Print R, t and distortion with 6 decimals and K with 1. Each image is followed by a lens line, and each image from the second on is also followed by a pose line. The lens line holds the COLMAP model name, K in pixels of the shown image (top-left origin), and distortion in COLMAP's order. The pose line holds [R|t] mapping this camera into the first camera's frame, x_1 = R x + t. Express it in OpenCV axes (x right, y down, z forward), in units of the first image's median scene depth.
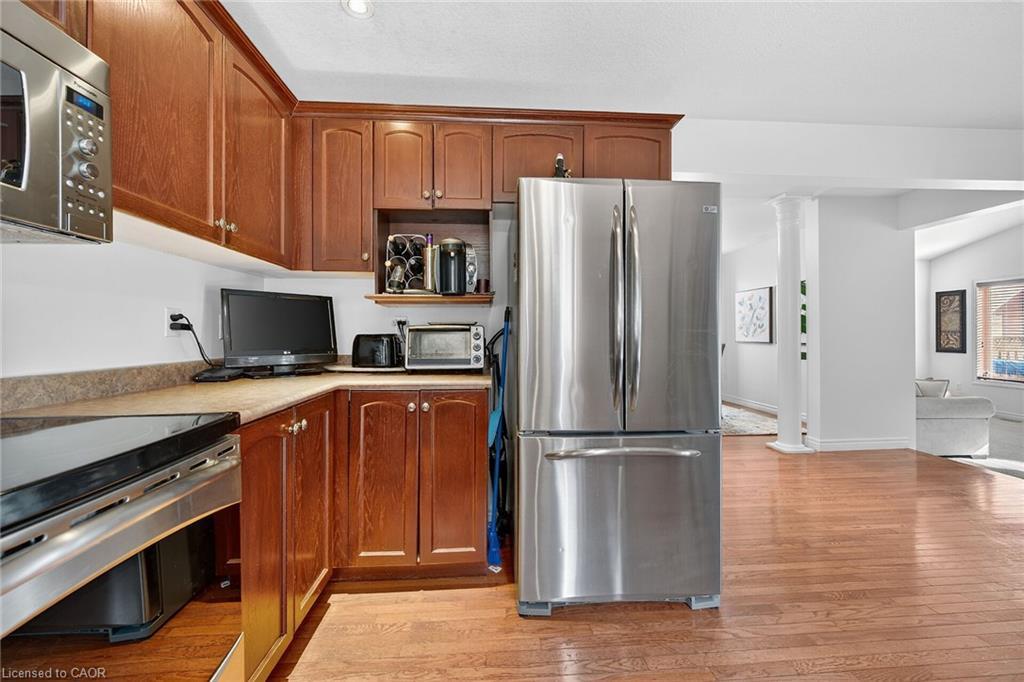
lens RADIAL K [[411.8, 0, 501.8], [0, 411.8, 335.1], [0, 0, 1]] dist [0.002013, -0.001929]
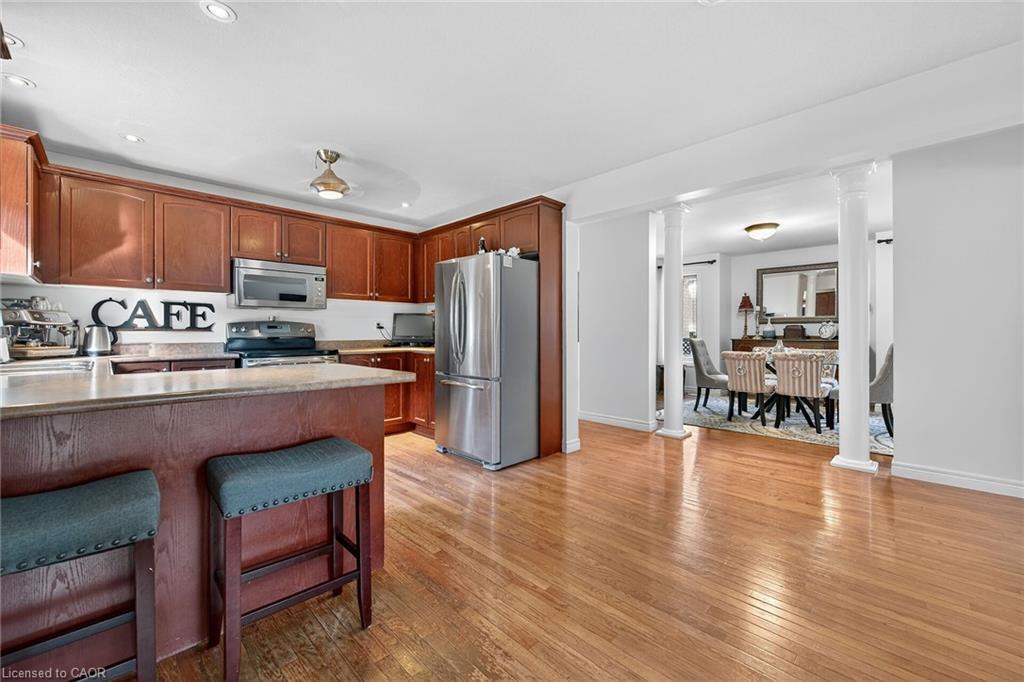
lens RADIAL K [[411.8, 0, 516.8], [0, 411.8, 332.6], [0, 0, 1]] dist [0.002013, -0.001929]
pose [[0.646157, 0.002518, -0.763200, 0.626939], [0.000021, 0.999994, 0.003318, 0.002194], [0.763205, -0.002160, 0.646153, -0.049192]]
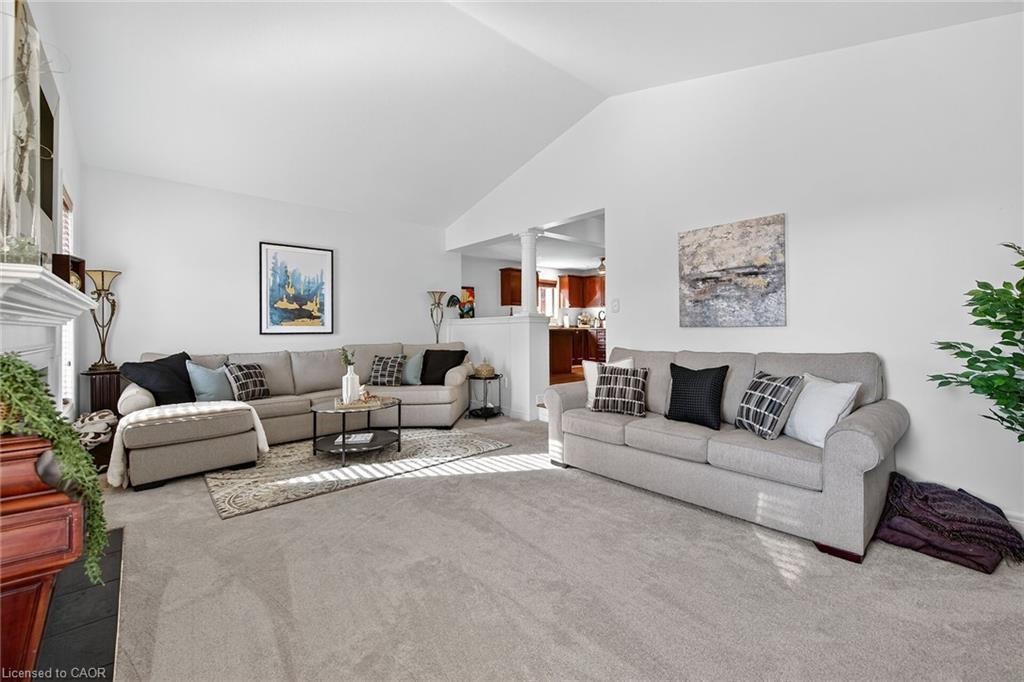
lens RADIAL K [[436.6, 0, 520.7], [0, 436.6, 329.9], [0, 0, 1]] dist [0.000287, 0.000033]
pose [[-0.803259, 0.009360, -0.595556, 1.310999], [0.007340, 0.999956, 0.005816, 0.030347], [0.595585, 0.000300, -0.803293, 1.293363]]
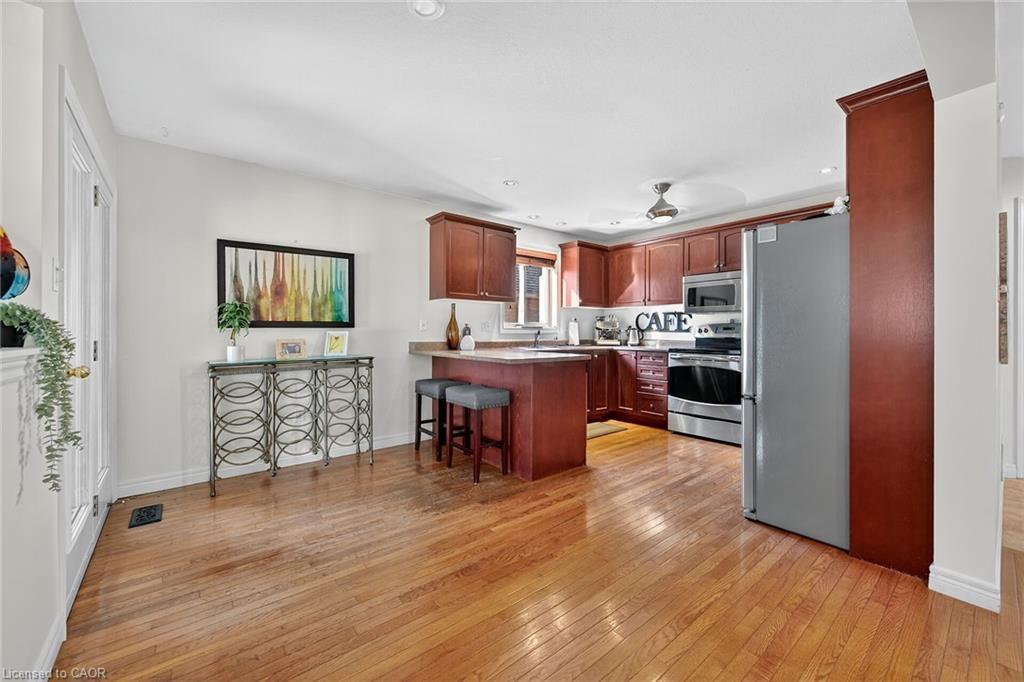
lens RADIAL K [[411.8, 0, 516.3], [0, 411.8, 330.9], [0, 0, 1]] dist [0.002013, -0.001929]
pose [[-0.820478, -0.001551, -0.571675, 0.617204], [-0.000871, 0.999999, -0.001464, 0.000929], [0.571677, -0.000704, -0.820479, 0.528966]]
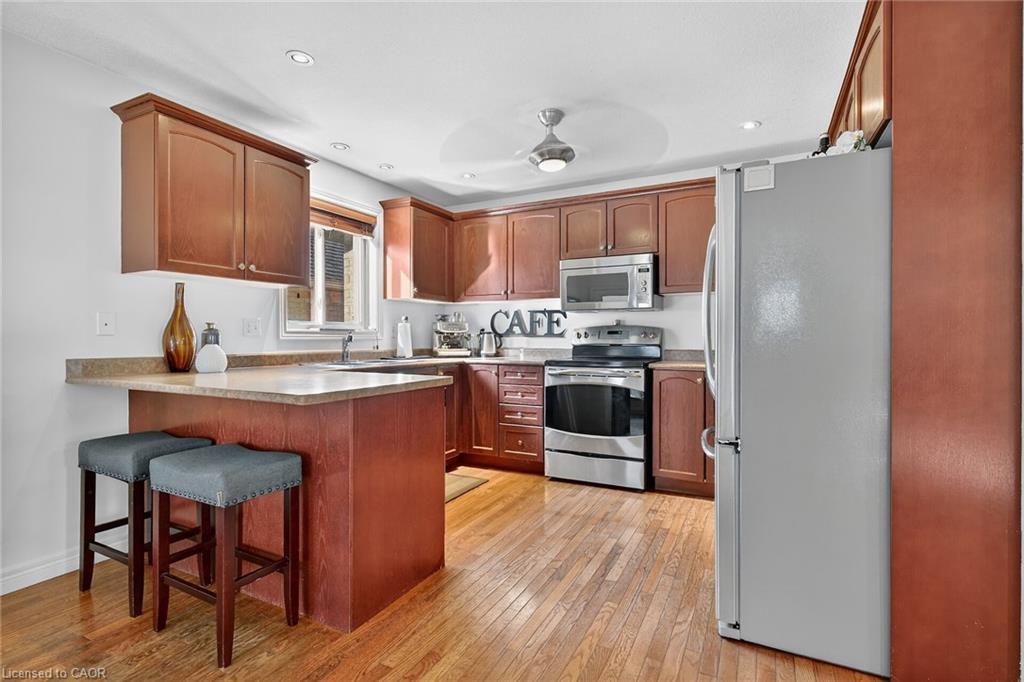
lens RADIAL K [[493.6, 0, 518.2], [0, 493.6, 340.3], [0, 0, 1]] dist [0.006312, -0.001601]
pose [[-0.523525, 0.006514, -0.851985, 0.511135], [0.001243, 0.999976, 0.006881, 0.001235], [0.852009, 0.002543, -0.523521, 0.361704]]
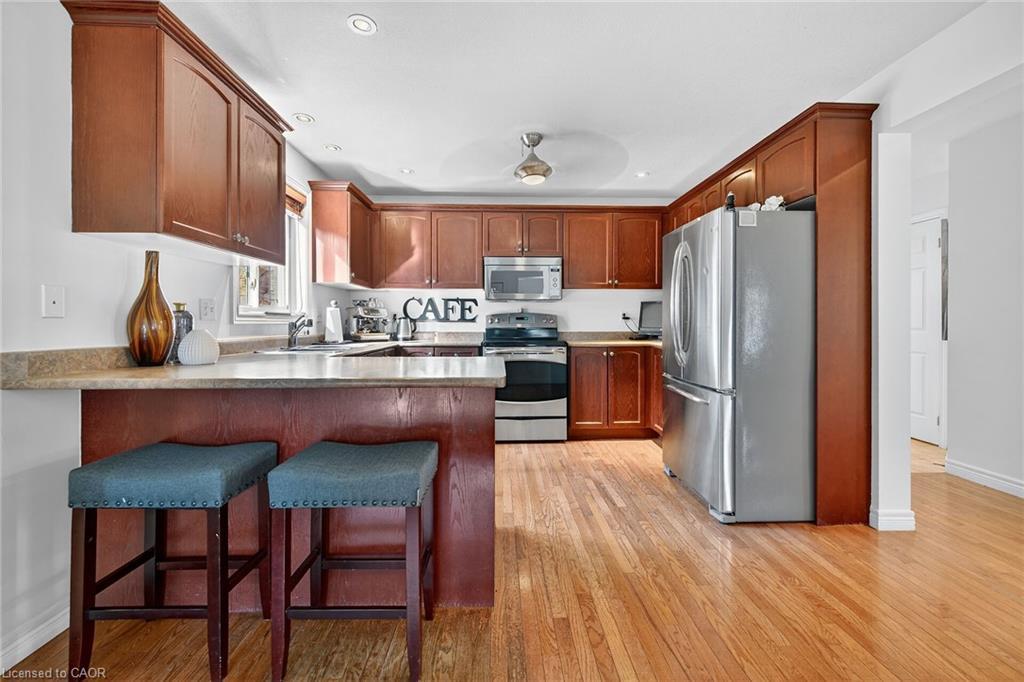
lens RADIAL K [[411.8, 0, 517.0], [0, 411.8, 326.2], [0, 0, 1]] dist [0.002013, -0.001929]
pose [[-0.043010, 0.008801, -0.999036, 0.573755], [0.000532, 0.999961, 0.008786, 0.002620], [0.999074, -0.000154, -0.043013, 0.118870]]
